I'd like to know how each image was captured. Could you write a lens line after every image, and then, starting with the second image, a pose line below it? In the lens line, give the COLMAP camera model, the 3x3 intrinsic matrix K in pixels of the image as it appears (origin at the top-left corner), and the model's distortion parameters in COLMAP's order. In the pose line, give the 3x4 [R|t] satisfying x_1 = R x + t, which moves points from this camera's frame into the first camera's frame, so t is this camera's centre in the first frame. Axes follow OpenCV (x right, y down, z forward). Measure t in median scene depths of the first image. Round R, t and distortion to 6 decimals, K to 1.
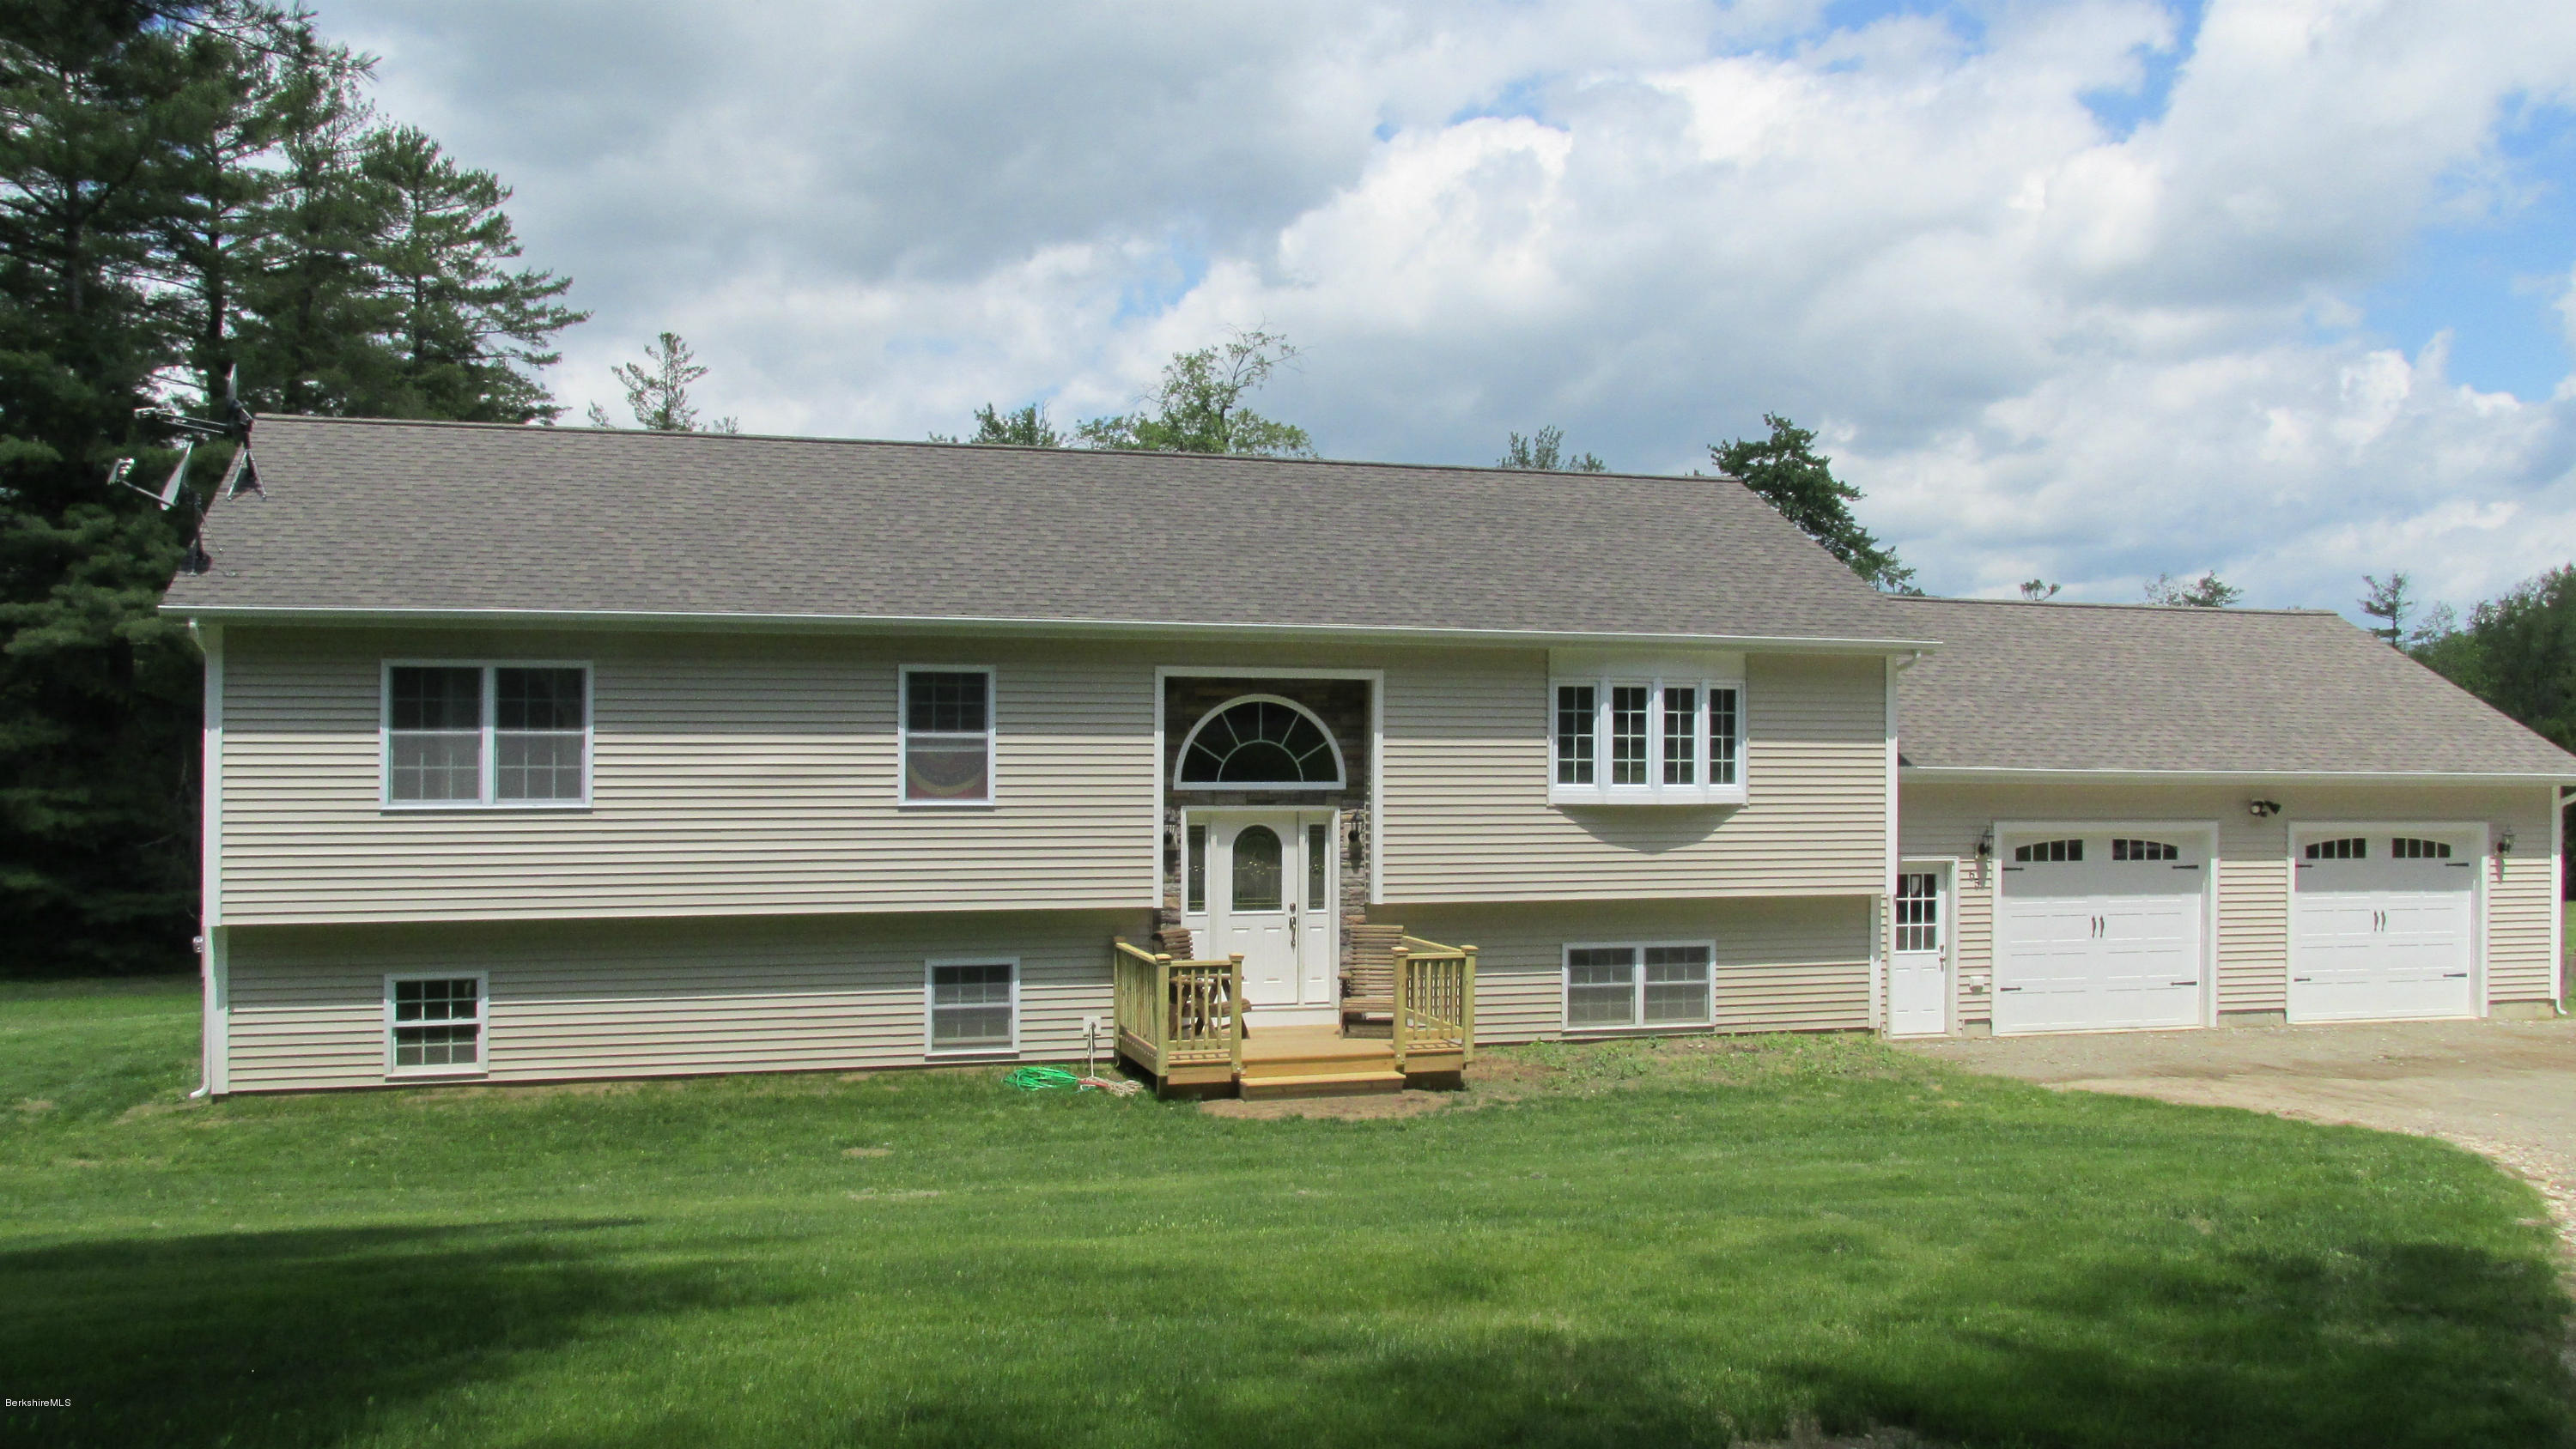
lens RADIAL K [[2155.3, 0, 1288.6], [0, 2155.3, 712.2], [0, 0, 1]] dist [-0.042475, 0.014328]
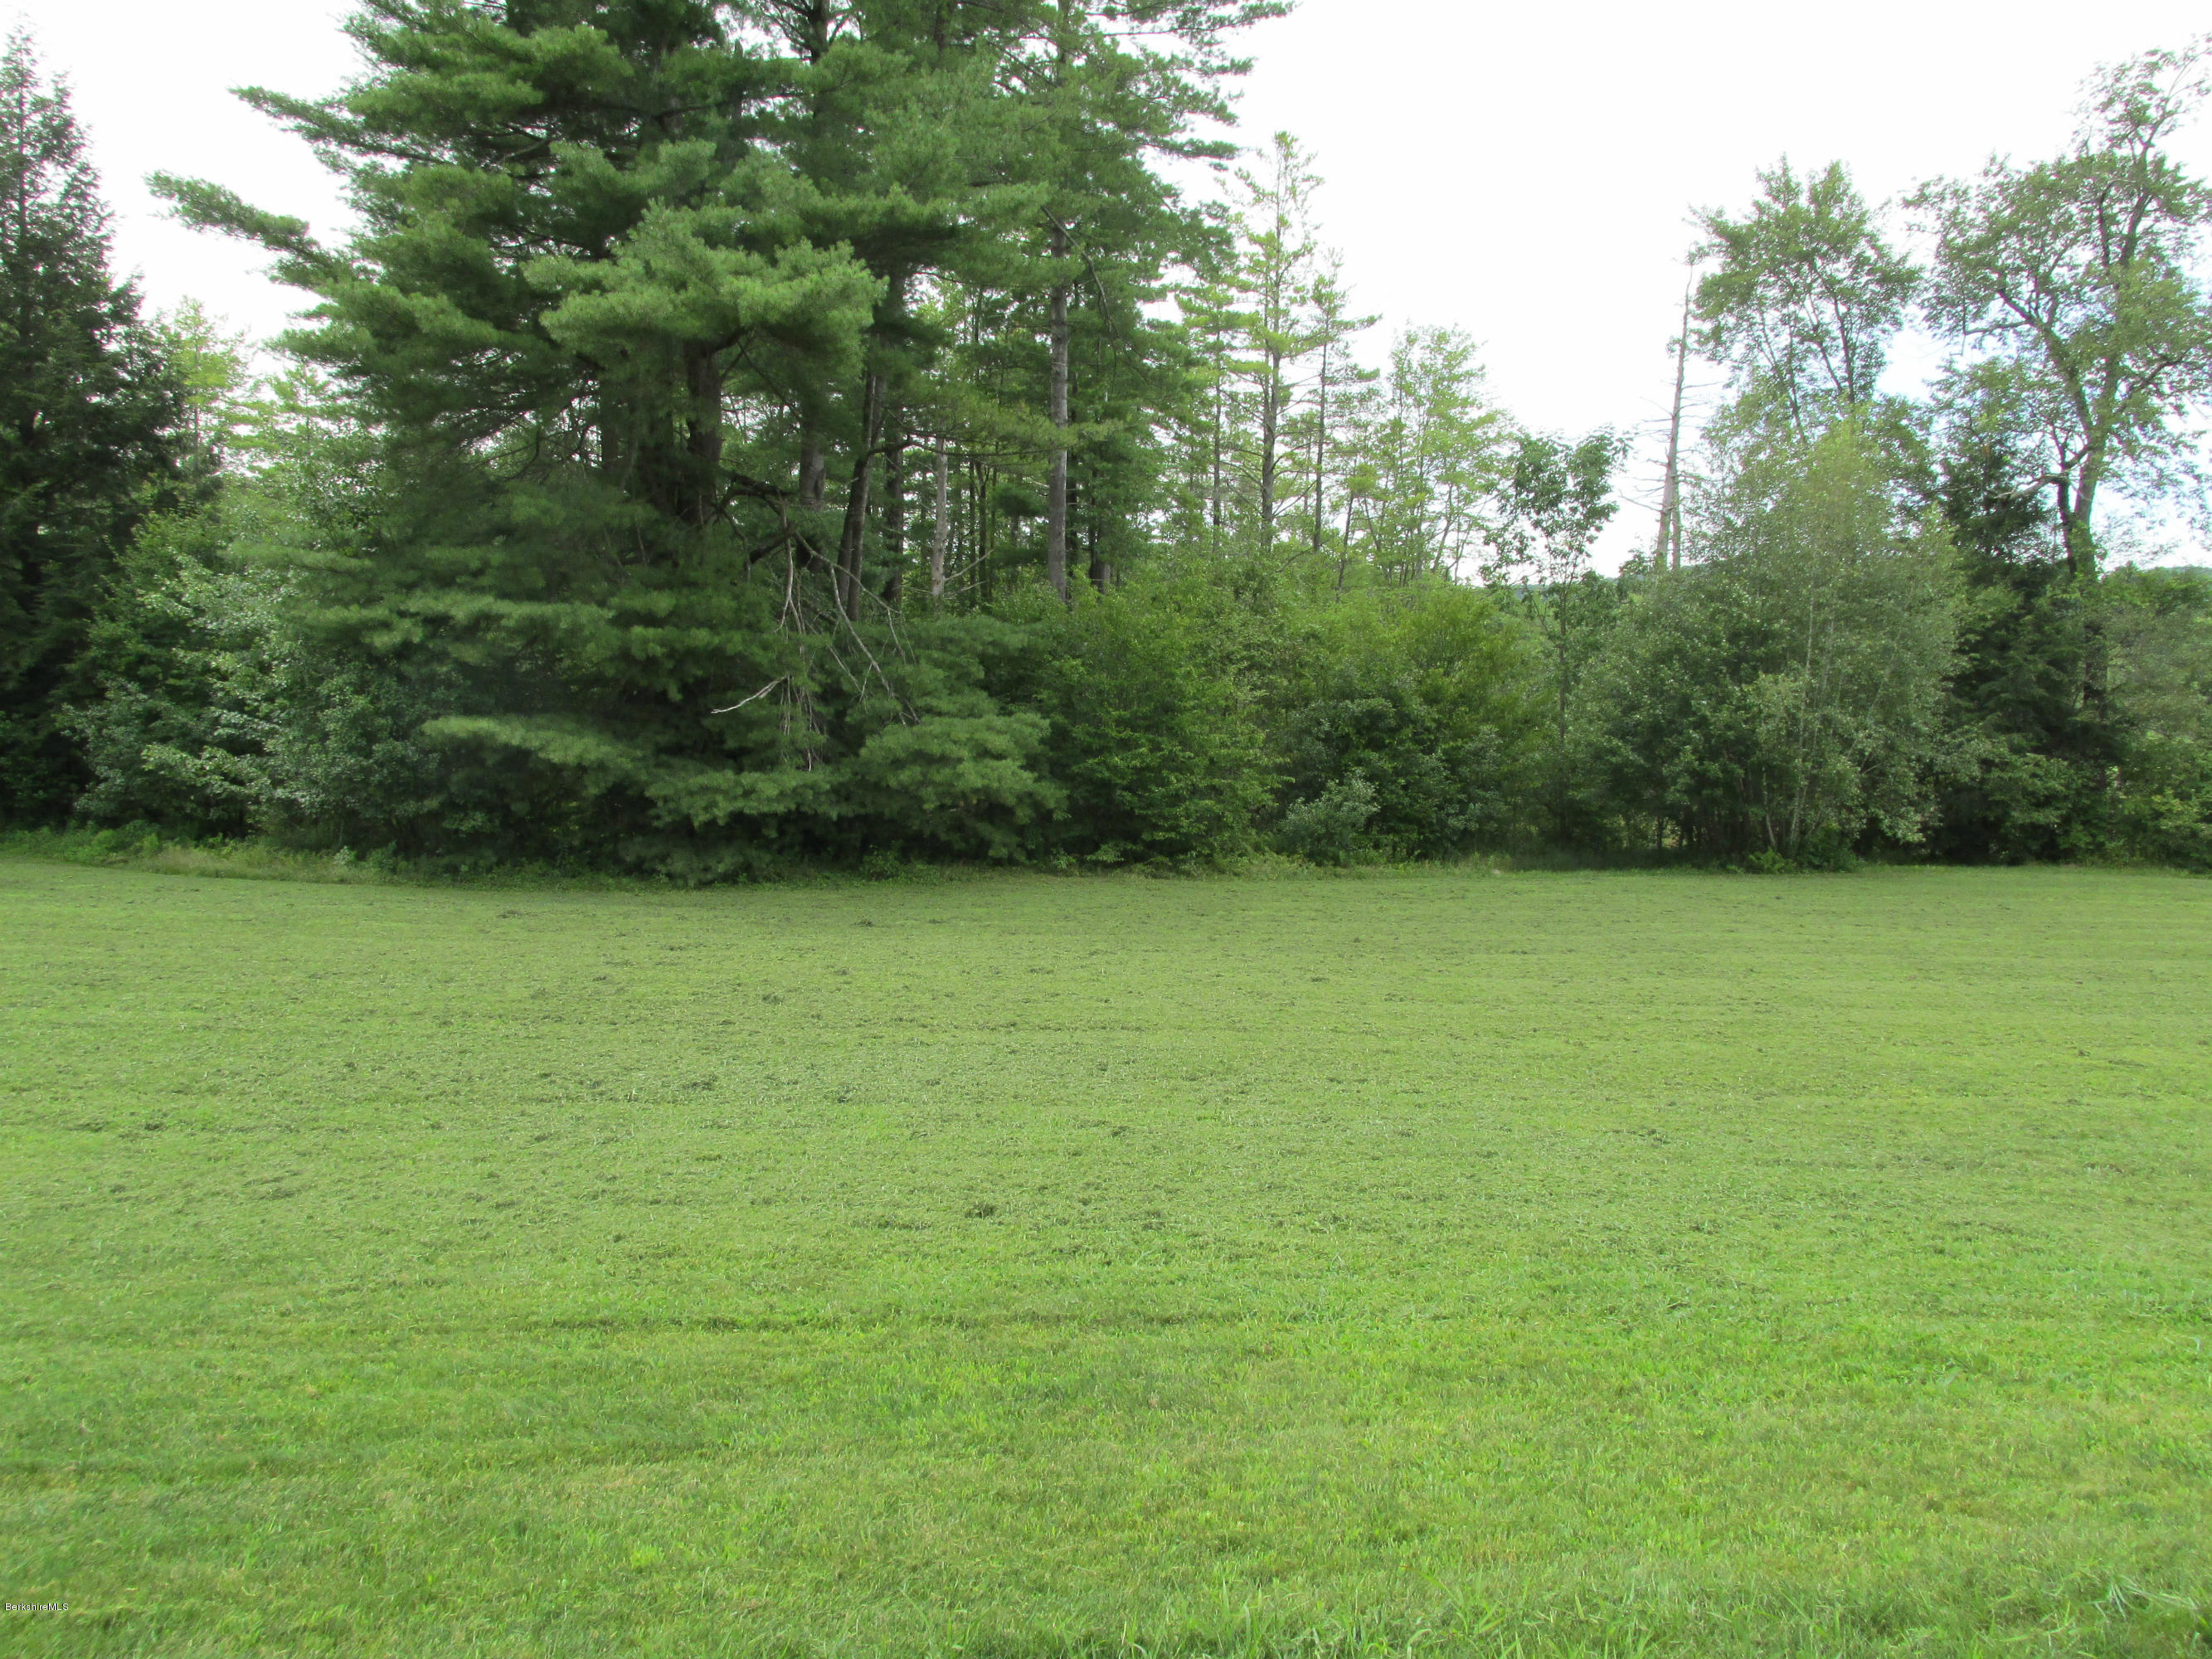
lens RADIAL K [[1901.6, 0, 1106.8], [0, 1901.6, 866.6], [0, 0, 1]] dist [-0.046085, -0.001756]
pose [[0.962053, 0.058406, -0.266538, -0.548613], [-0.027611, 0.992647, 0.117855, 0.084478], [0.271461, -0.106023, 0.956592, 0.951953]]
